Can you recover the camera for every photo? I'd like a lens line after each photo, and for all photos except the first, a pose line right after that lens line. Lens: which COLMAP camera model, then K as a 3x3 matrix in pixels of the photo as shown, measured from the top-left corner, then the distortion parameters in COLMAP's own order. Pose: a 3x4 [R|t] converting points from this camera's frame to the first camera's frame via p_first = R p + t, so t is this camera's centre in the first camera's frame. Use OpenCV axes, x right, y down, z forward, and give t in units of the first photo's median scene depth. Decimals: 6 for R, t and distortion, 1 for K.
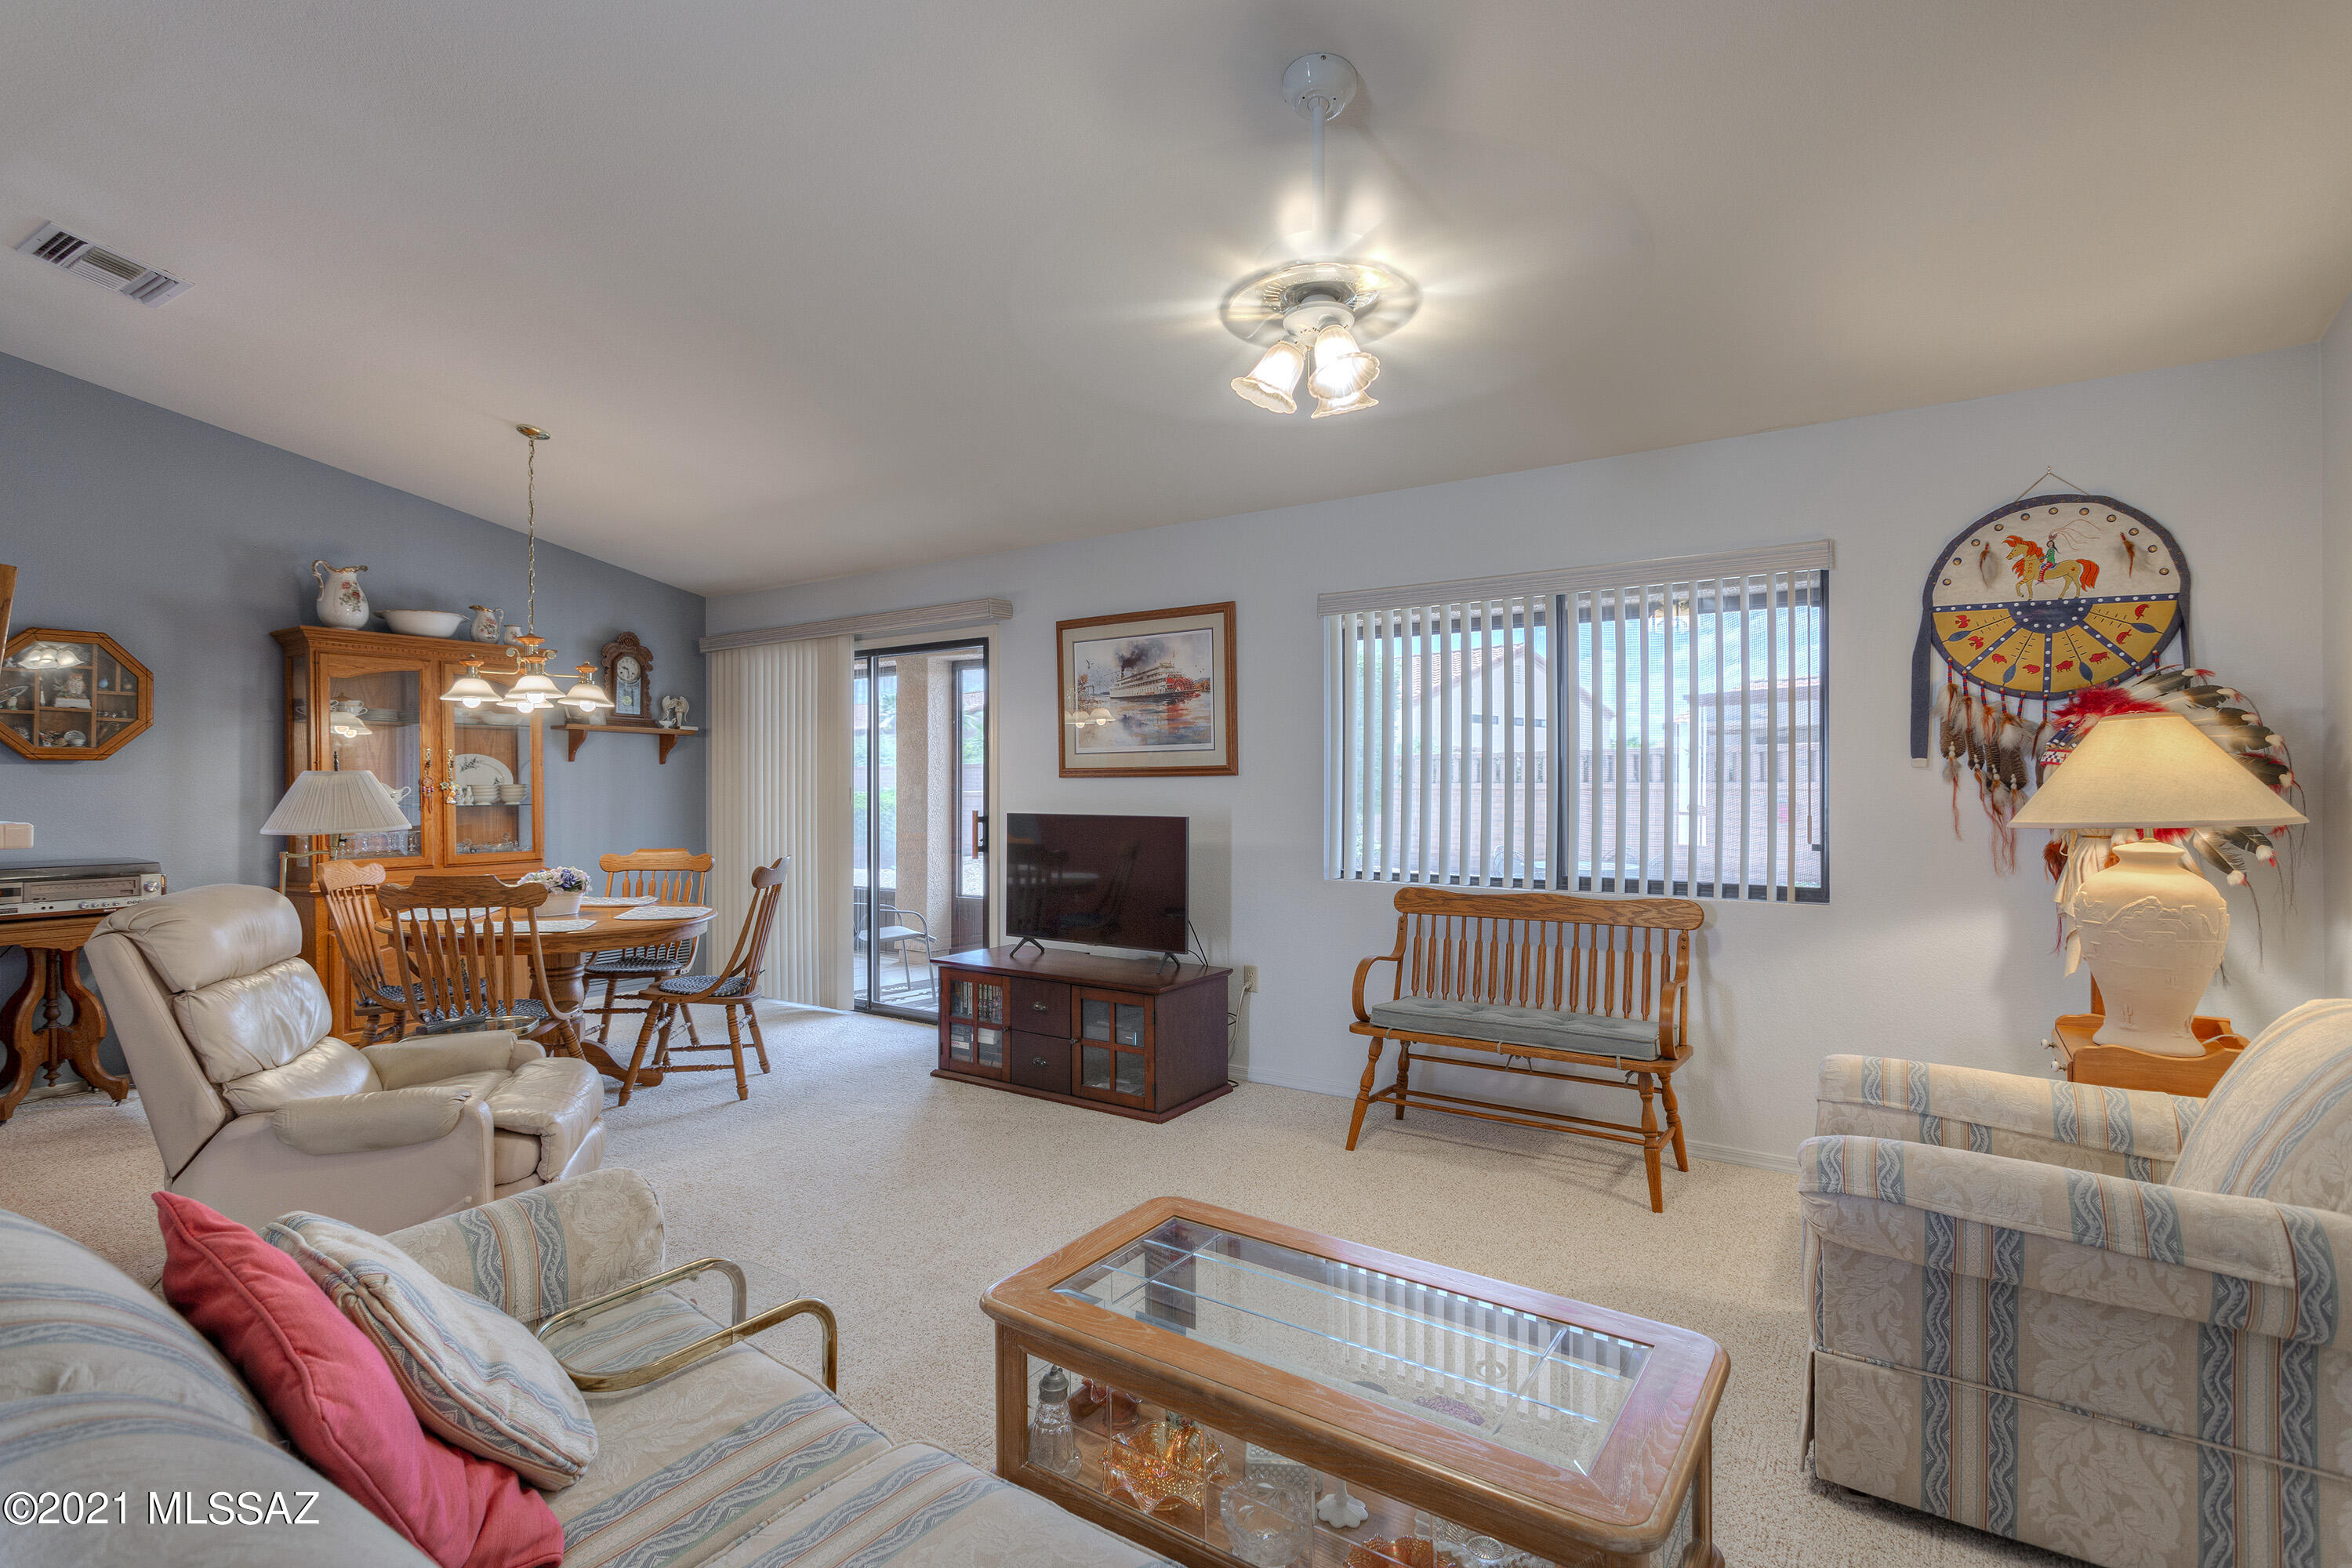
lens RADIAL K [[1112.7, 0, 1178.6], [0, 1112.7, 785.8], [0, 0, 1]] dist [0.004274, 0.001521]
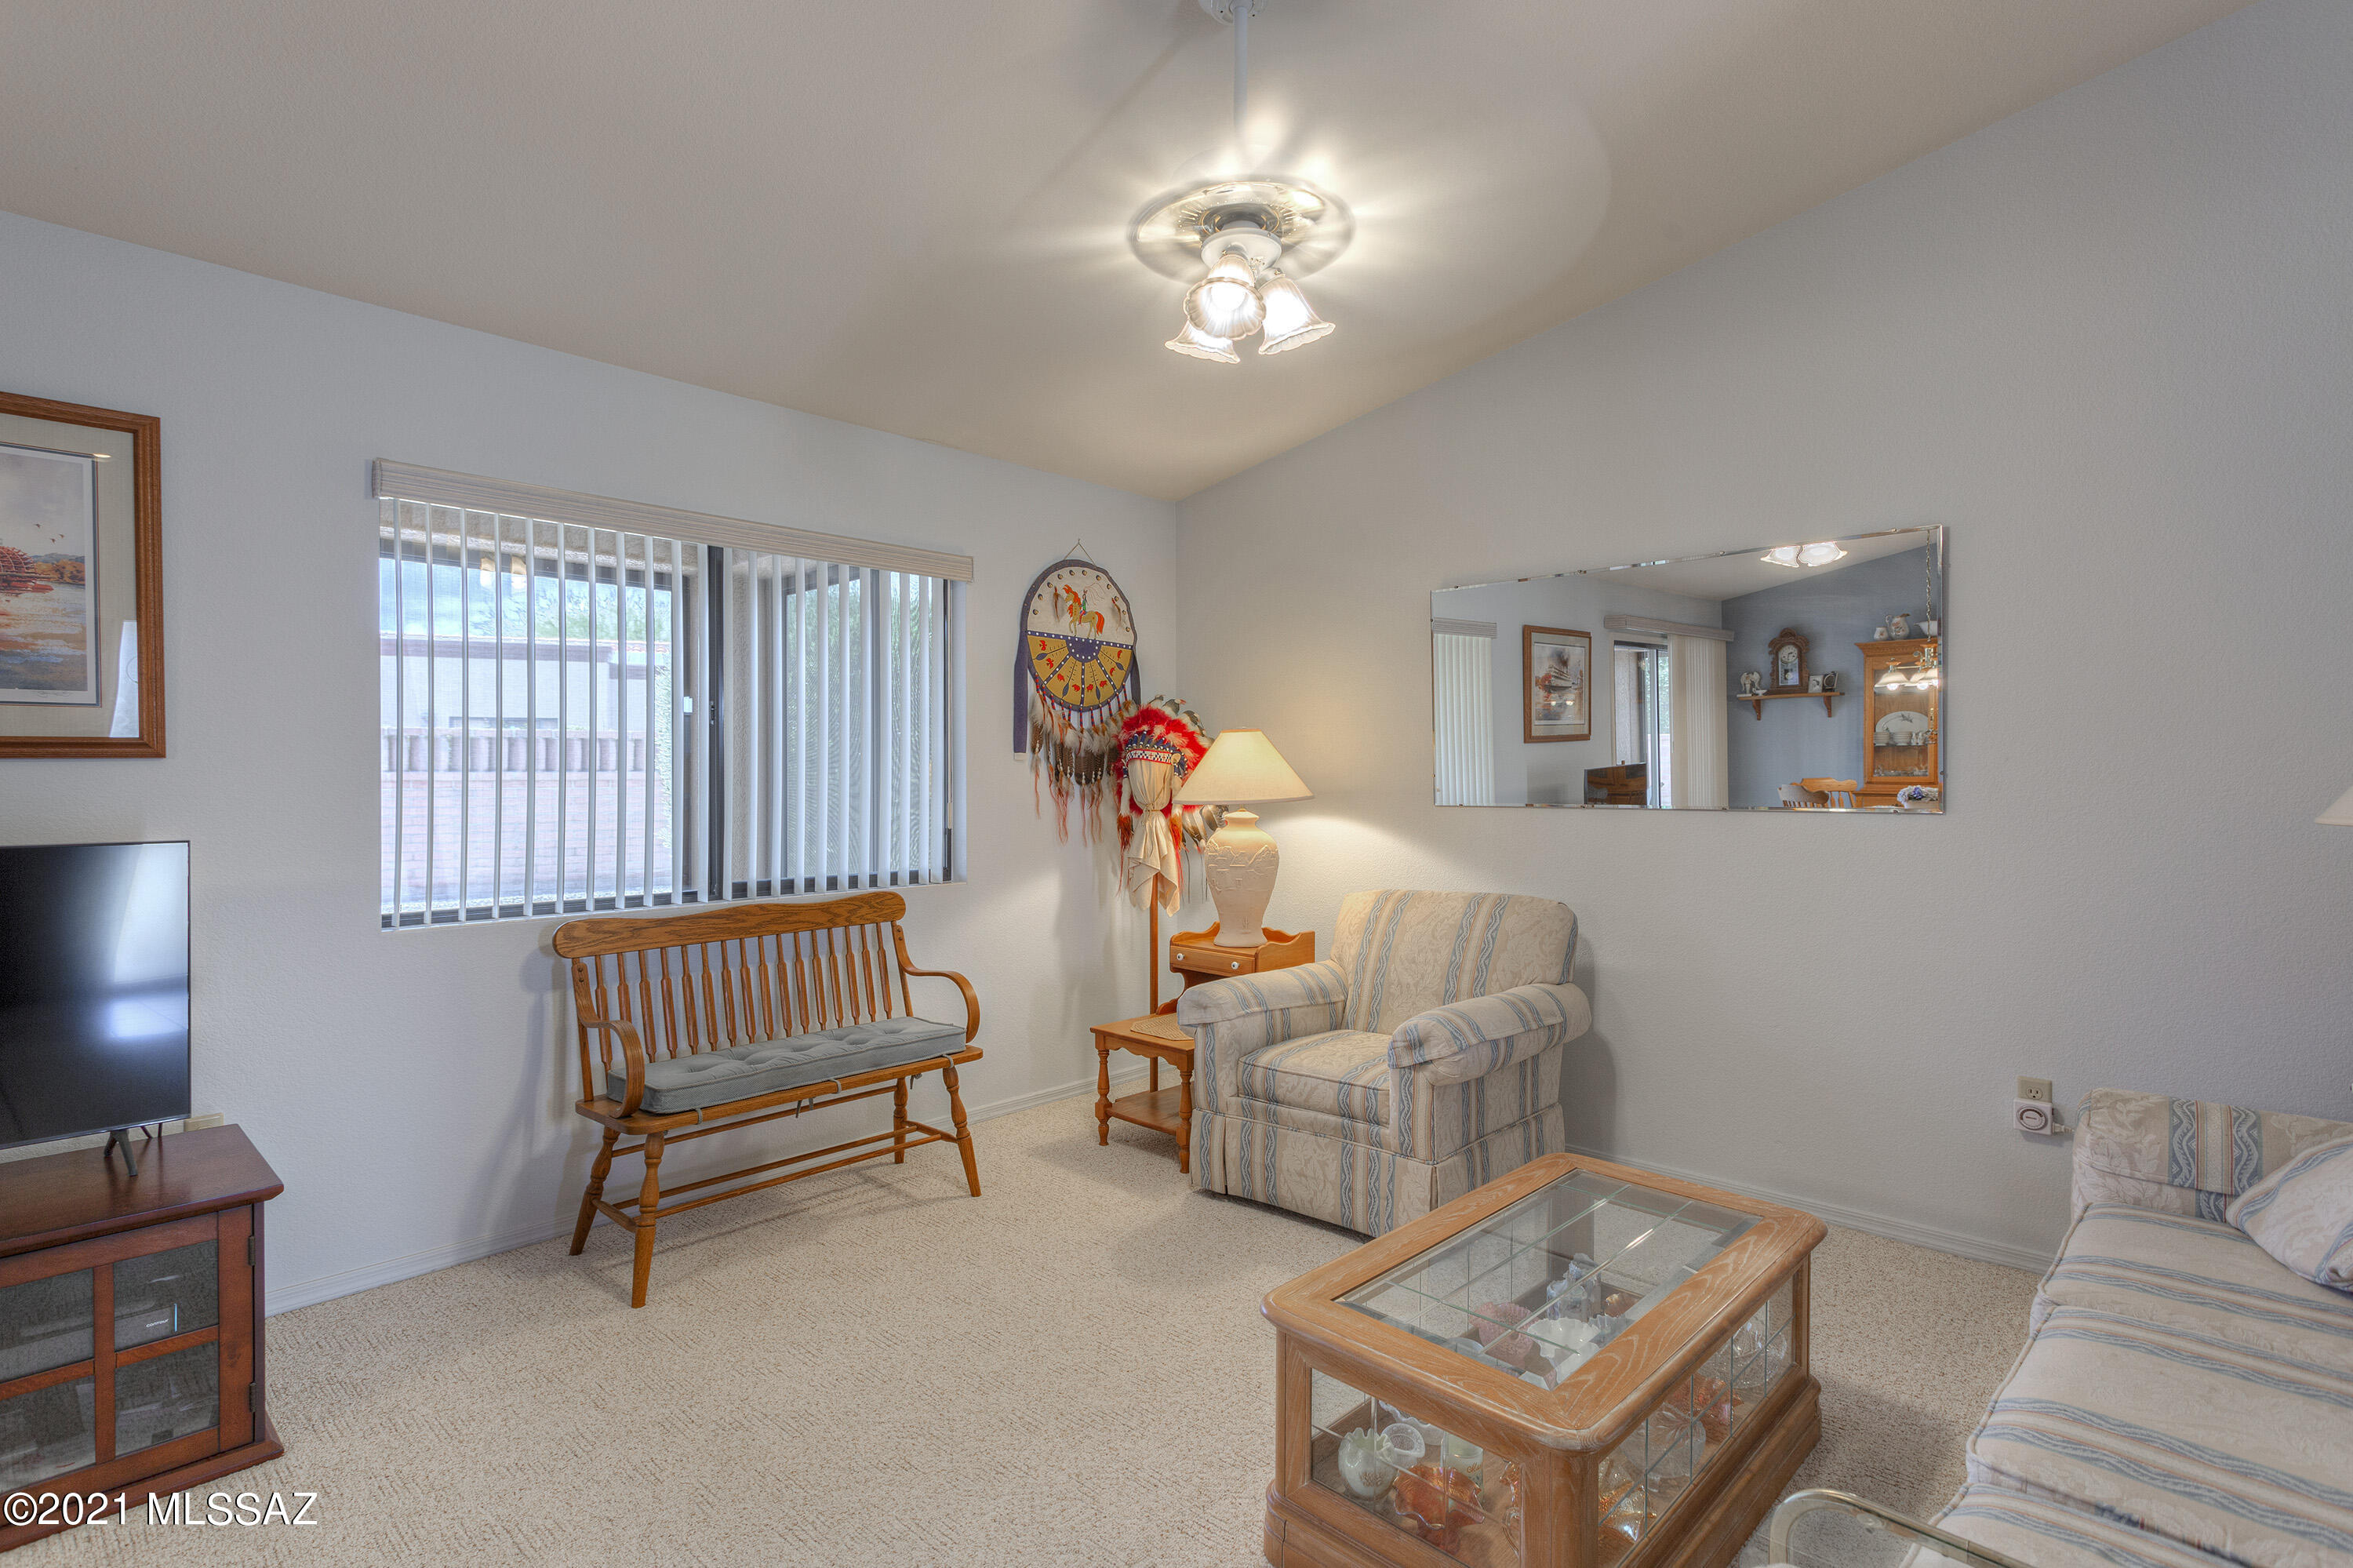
lens RADIAL K [[1113.2, 0, 1238.2], [0, 1113.2, 777.8], [0, 0, 1]] dist [0.004274, 0.001521]
pose [[0.169922, -0.004281, 0.985448, -0.501862], [0.001513, 0.999991, 0.004083, -0.001895], [-0.985456, 0.000797, 0.169927, 0.563767]]
